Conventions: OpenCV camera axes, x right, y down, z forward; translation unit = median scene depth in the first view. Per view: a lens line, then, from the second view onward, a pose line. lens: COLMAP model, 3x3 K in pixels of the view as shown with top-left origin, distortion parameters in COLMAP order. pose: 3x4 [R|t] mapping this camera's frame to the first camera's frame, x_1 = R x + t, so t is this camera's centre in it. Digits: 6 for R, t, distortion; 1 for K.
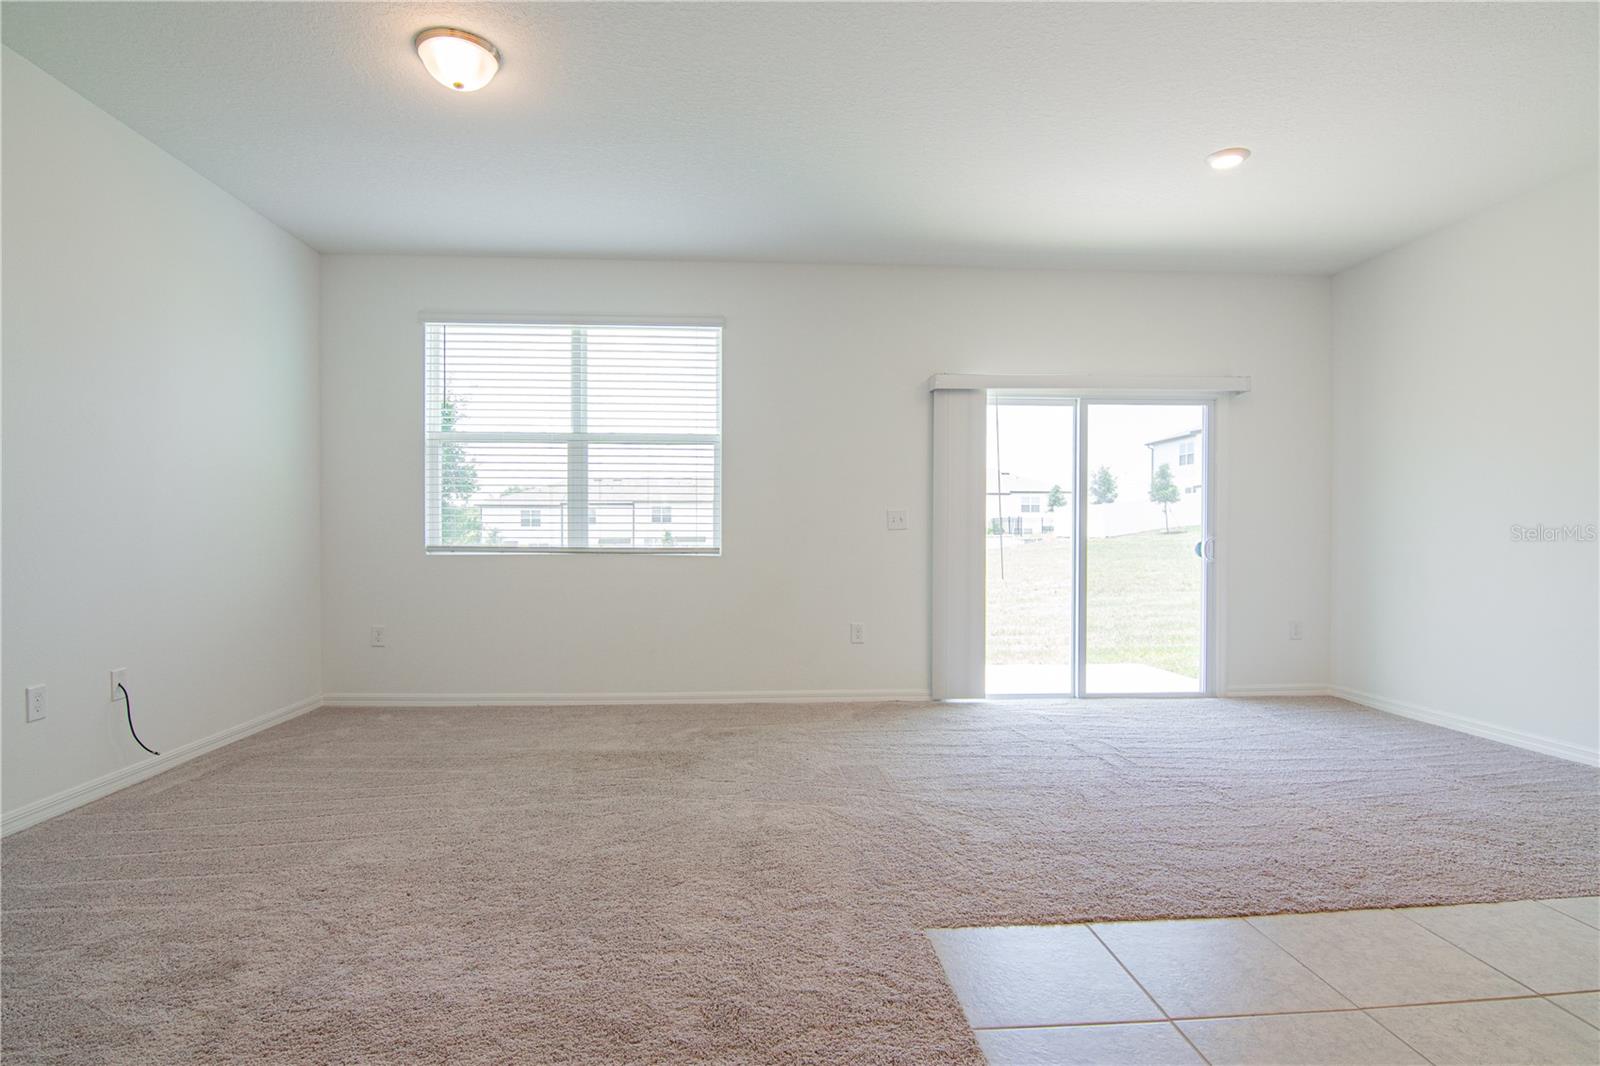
lens RADIAL K [[788.0, 0, 801.4], [0, 788.0, 536.1], [0, 0, 1]] dist [-0.019734, -0.007046]
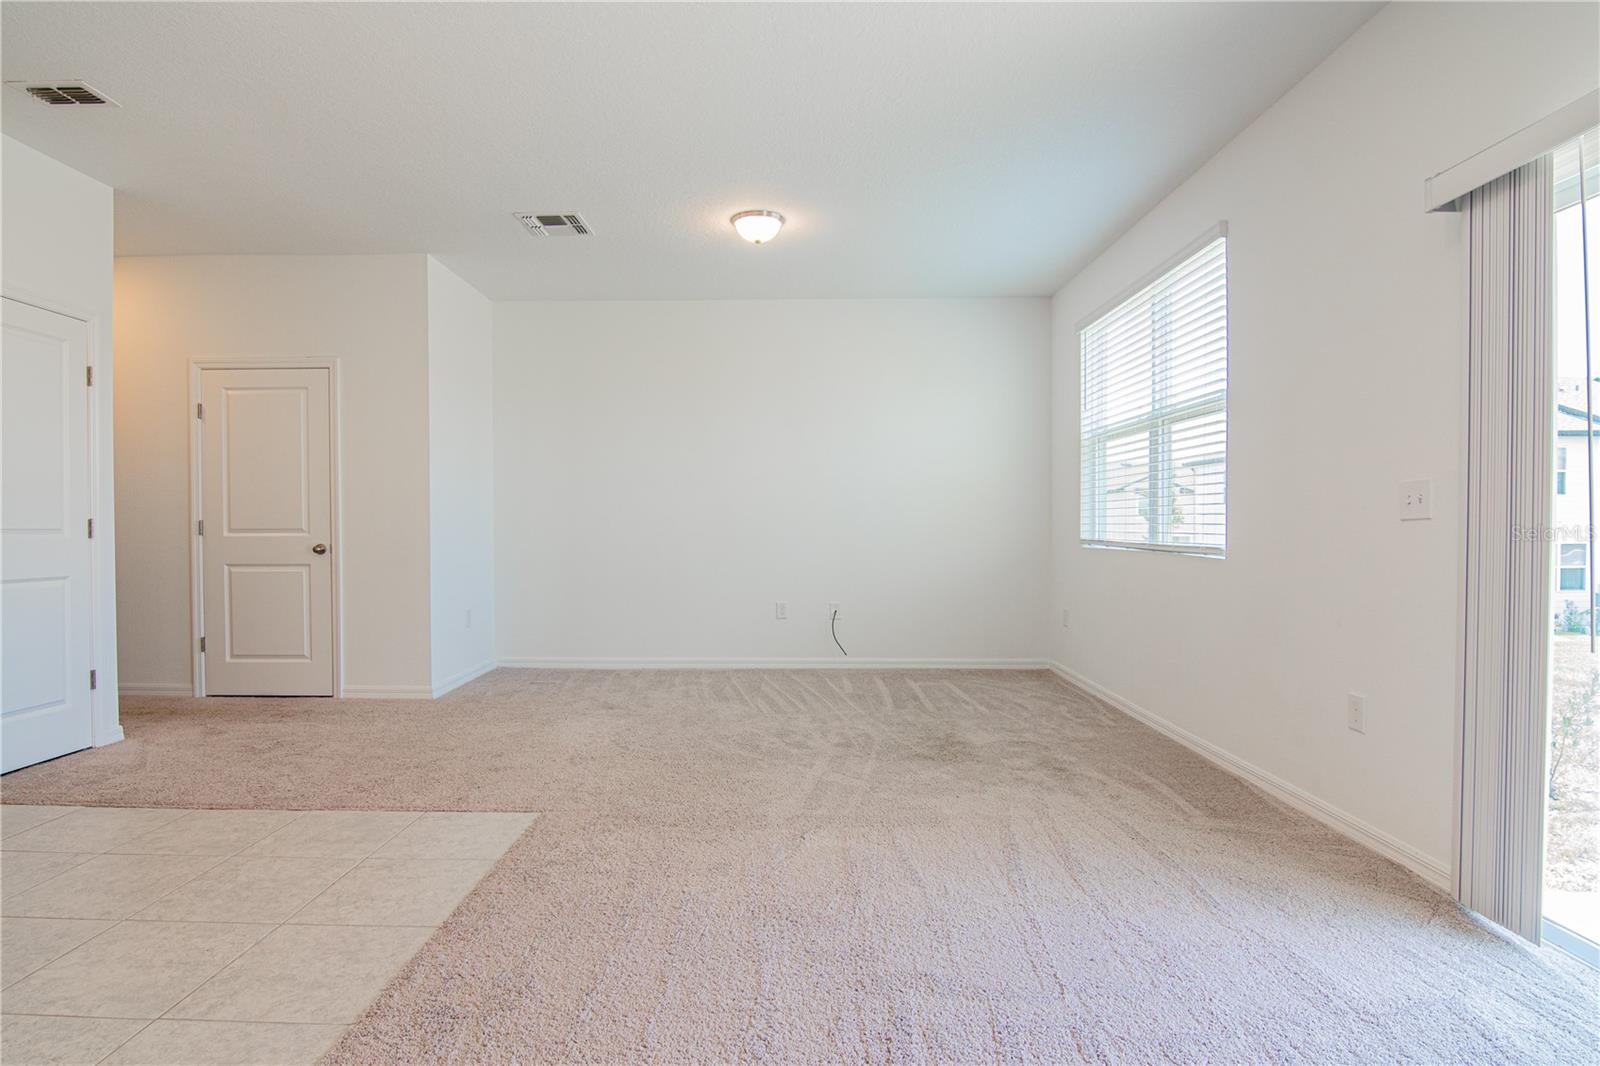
lens RADIAL K [[788.0, 0, 729.1], [0, 788.0, 547.9], [0, 0, 1]] dist [-0.019734, -0.007046]
pose [[-0.096837, 0.026546, -0.994946, 1.072160], [-0.002580, 0.999634, 0.026923, -0.006374], [0.995297, 0.005174, -0.096733, 1.046597]]
